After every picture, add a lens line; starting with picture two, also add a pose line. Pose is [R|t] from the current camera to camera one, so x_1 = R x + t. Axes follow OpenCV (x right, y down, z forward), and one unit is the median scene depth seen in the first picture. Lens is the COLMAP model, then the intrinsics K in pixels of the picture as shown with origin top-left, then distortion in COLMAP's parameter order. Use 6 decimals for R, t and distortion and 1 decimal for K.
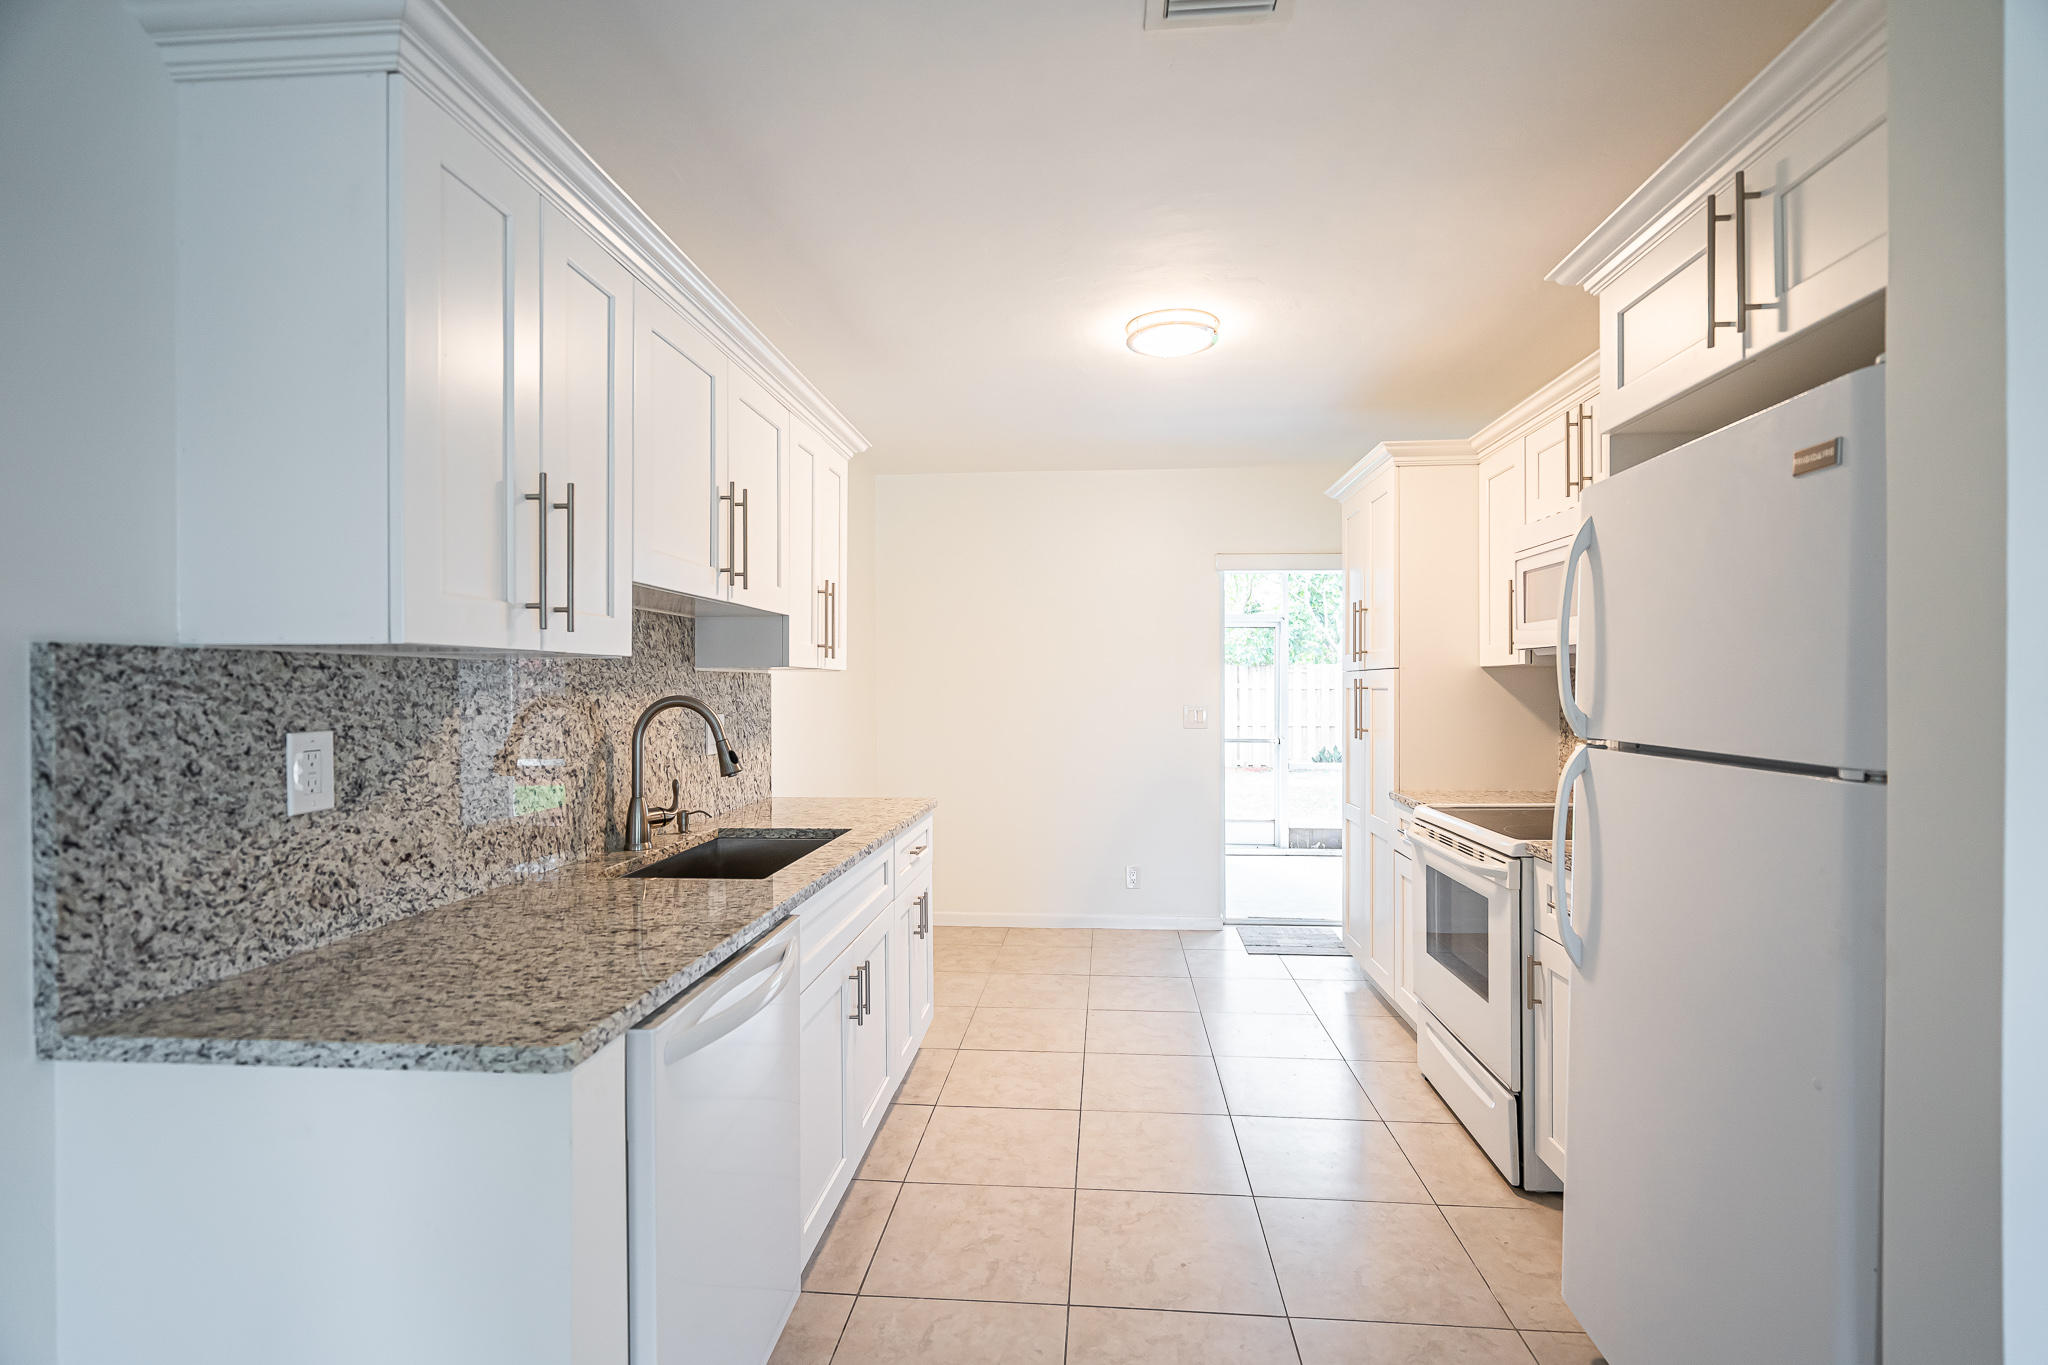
lens RADIAL K [[934.7, 0, 1027.8], [0, 934.7, 695.7], [0, 0, 1]] dist [-0.004289, 0.000507]
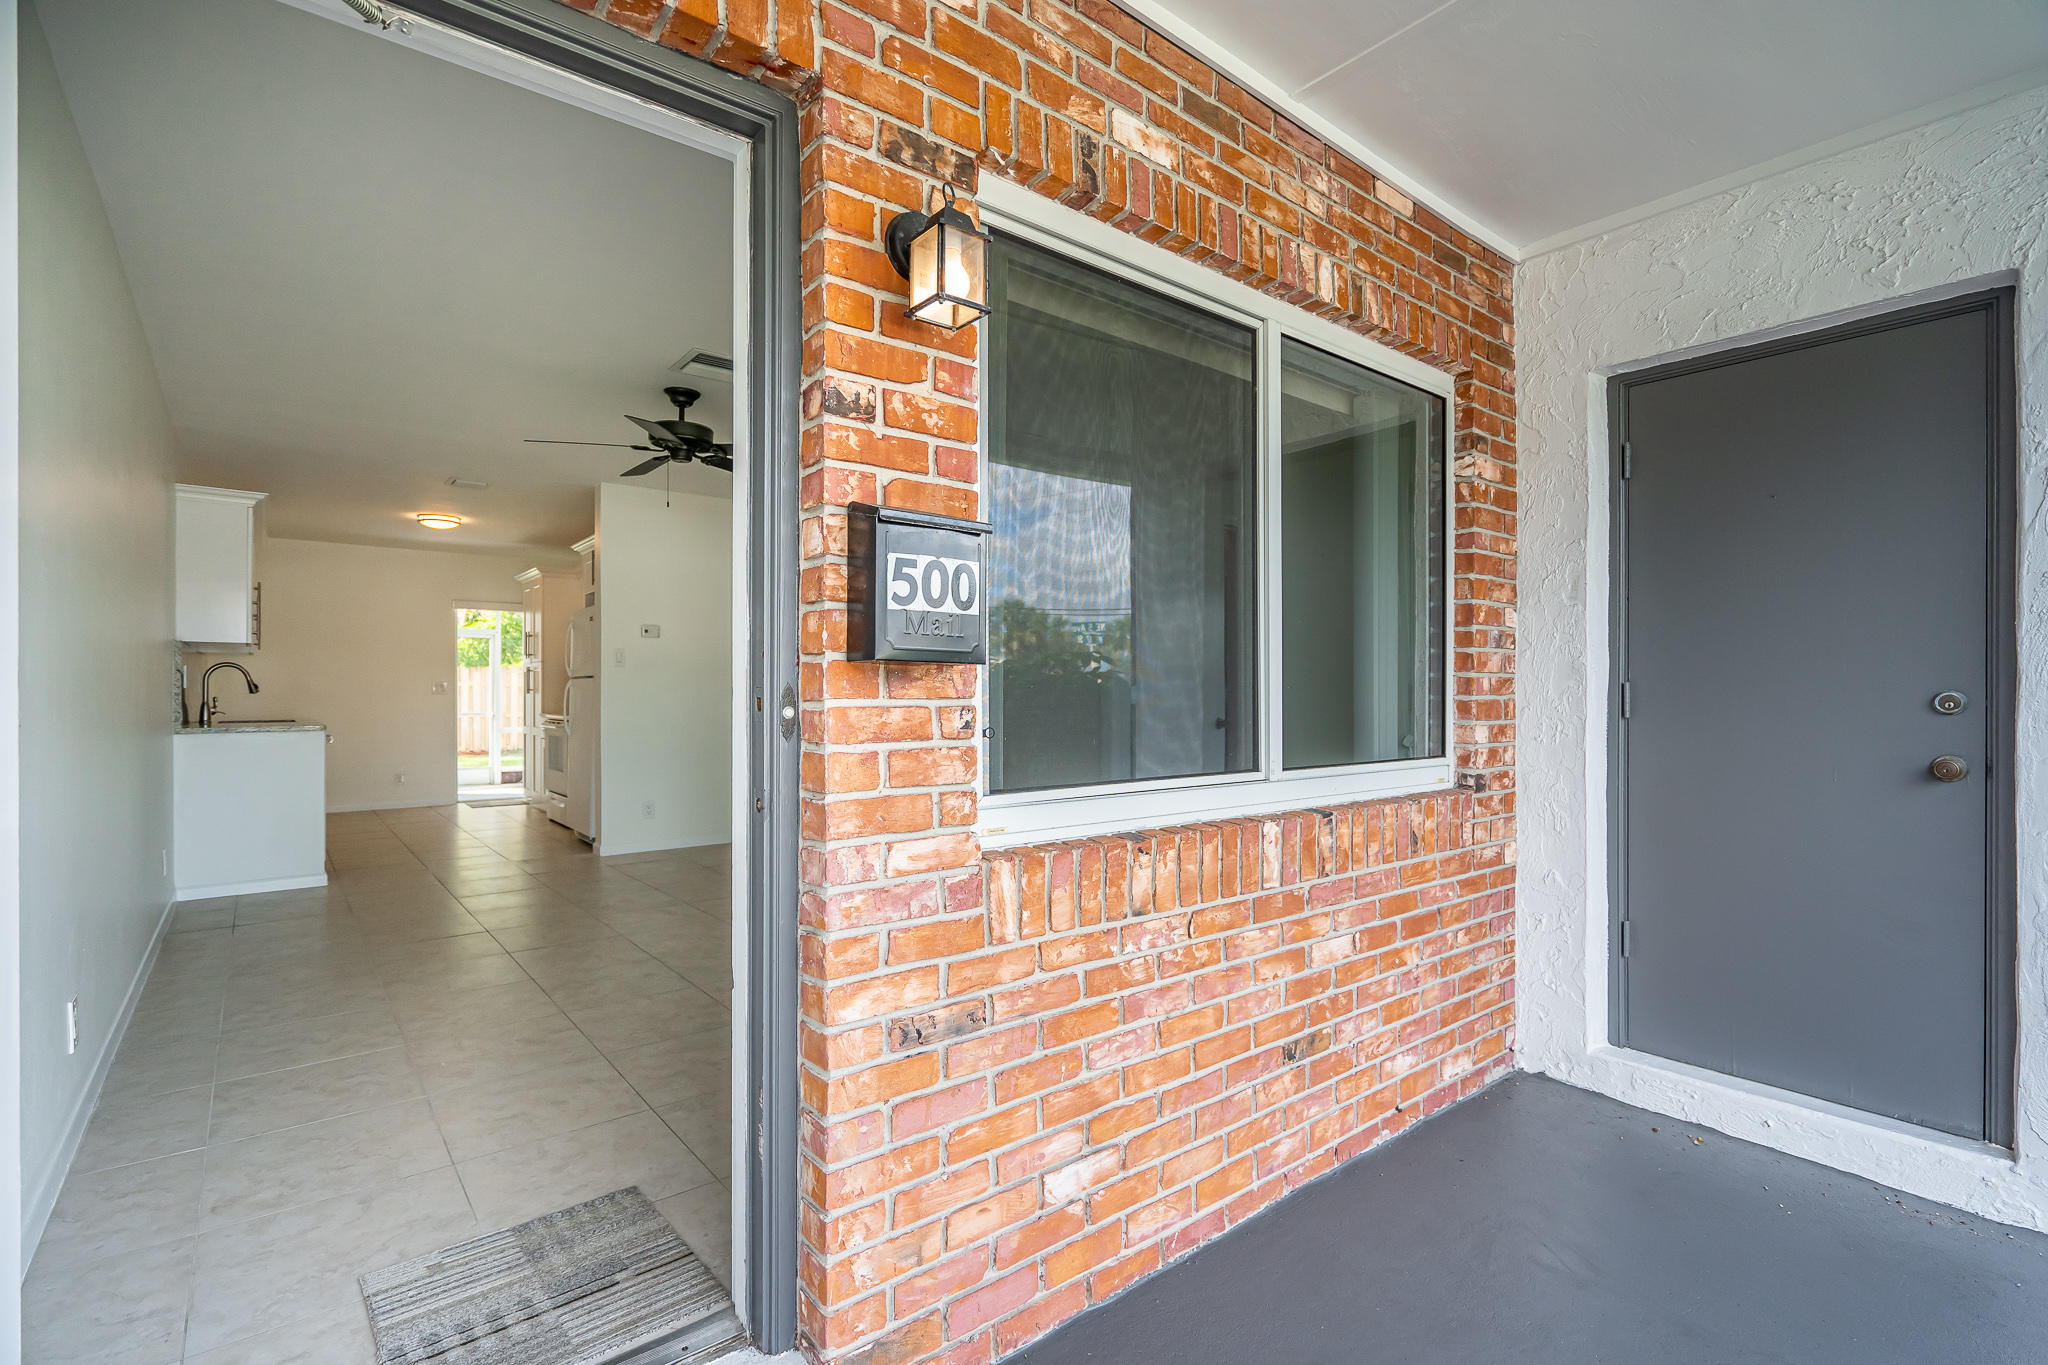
lens RADIAL K [[934.7, 0, 983.4], [0, 934.7, 695.1], [0, 0, 1]] dist [-0.004289, 0.000507]
pose [[0.740116, 0.000345, 0.672479, -0.857002], [0.004260, 0.999977, -0.005201, 0.171620], [-0.672465, 0.006714, 0.740098, -3.508763]]
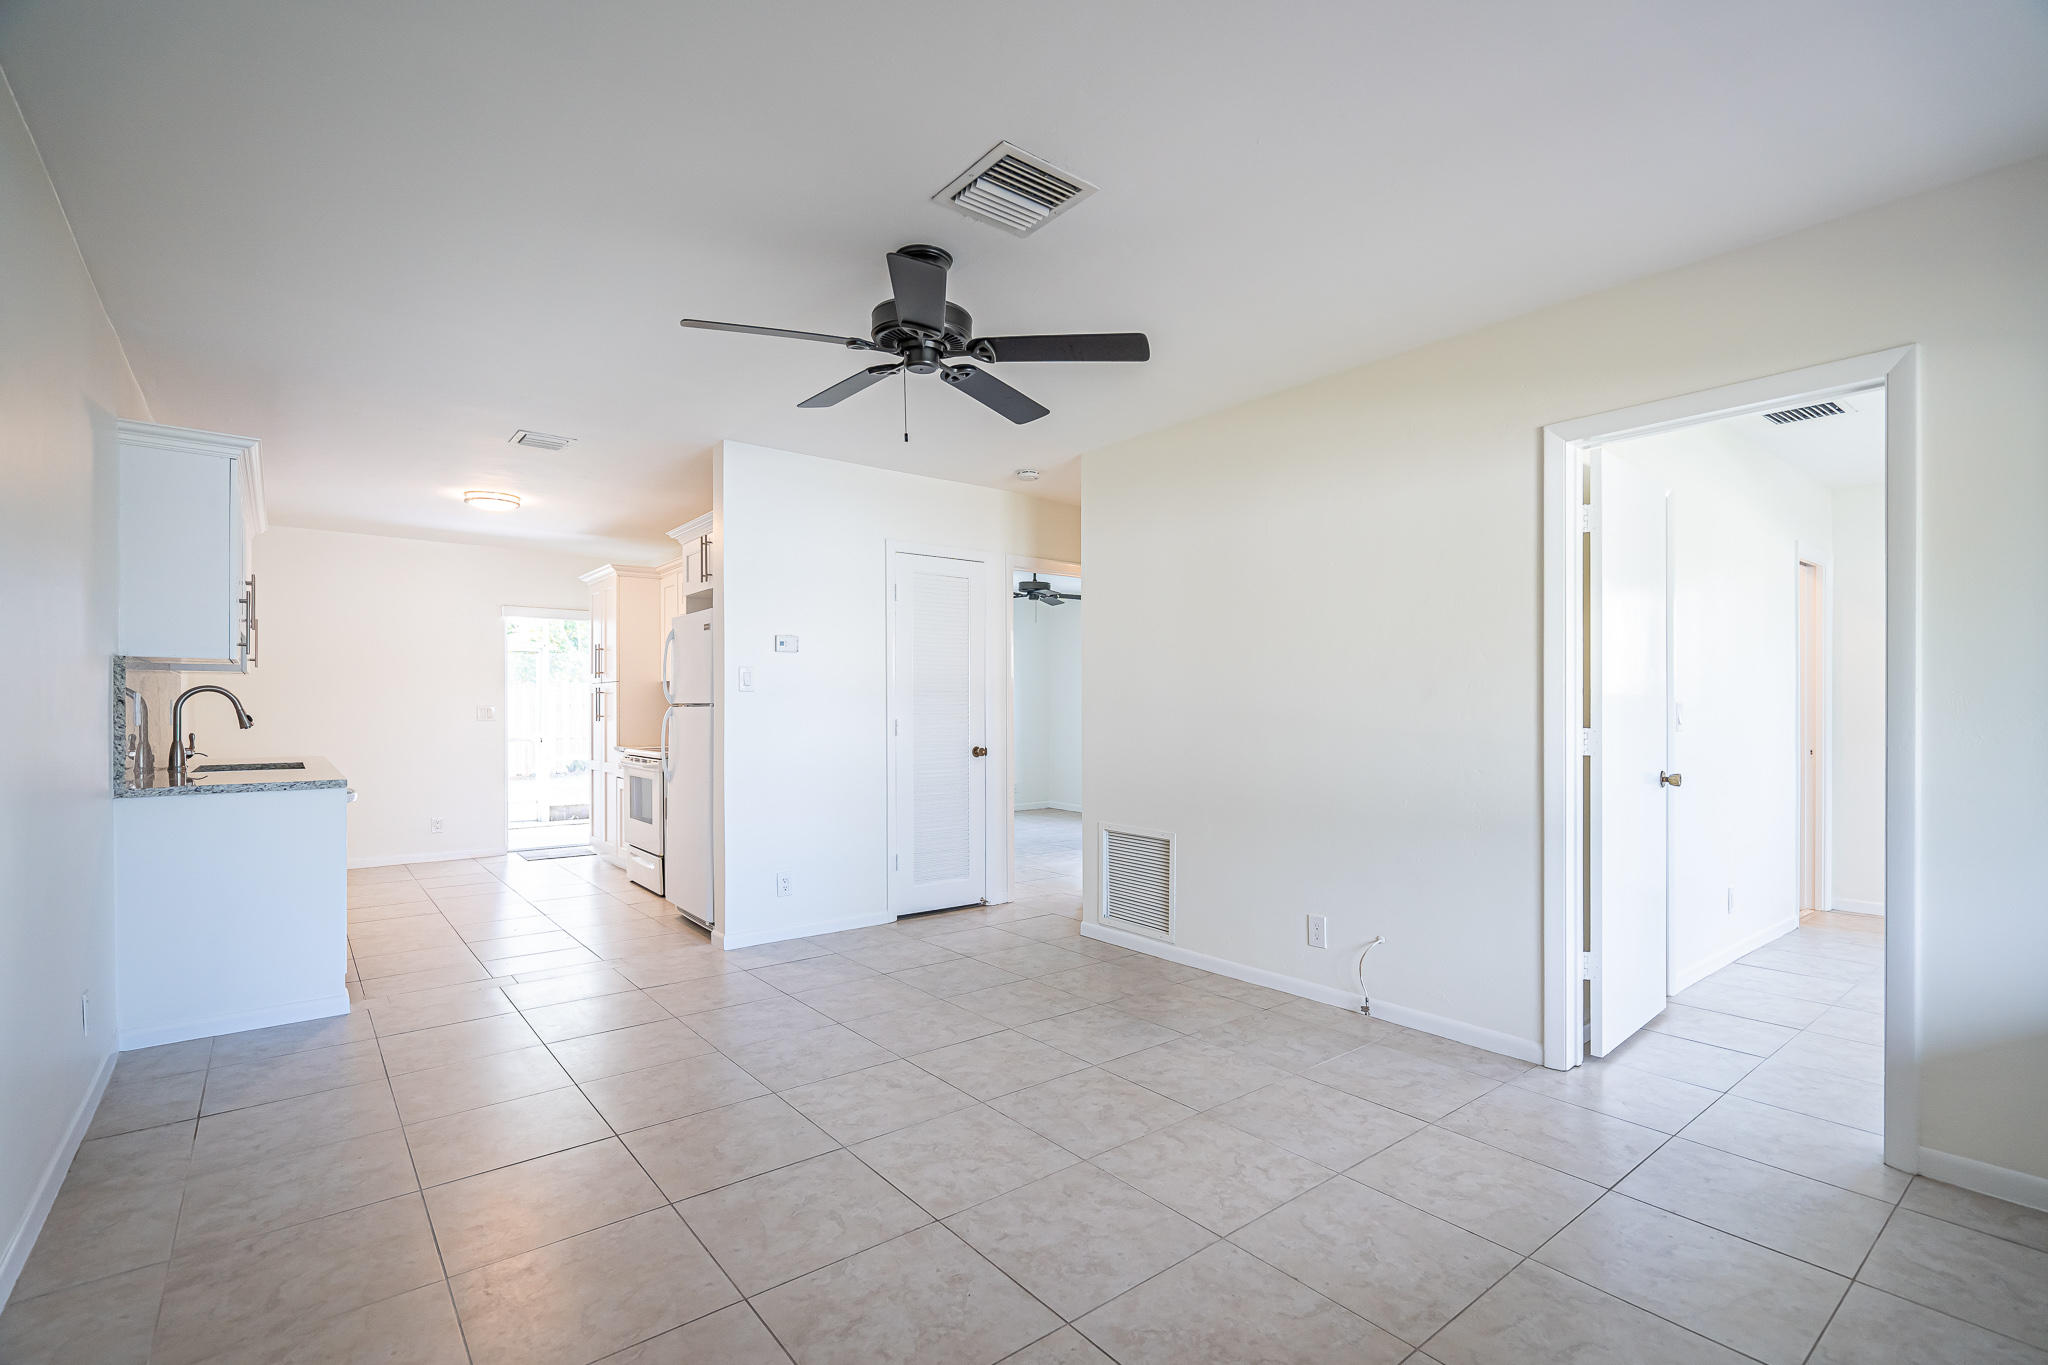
lens RADIAL K [[934.7, 0, 1016.6], [0, 934.7, 716.6], [0, 0, 1]] dist [-0.004289, 0.000507]
pose [[0.733203, -0.002617, 0.680005, -0.697081], [0.001935, 0.999997, 0.001763, 0.094802], [-0.680007, 0.000023, 0.733206, -2.179295]]
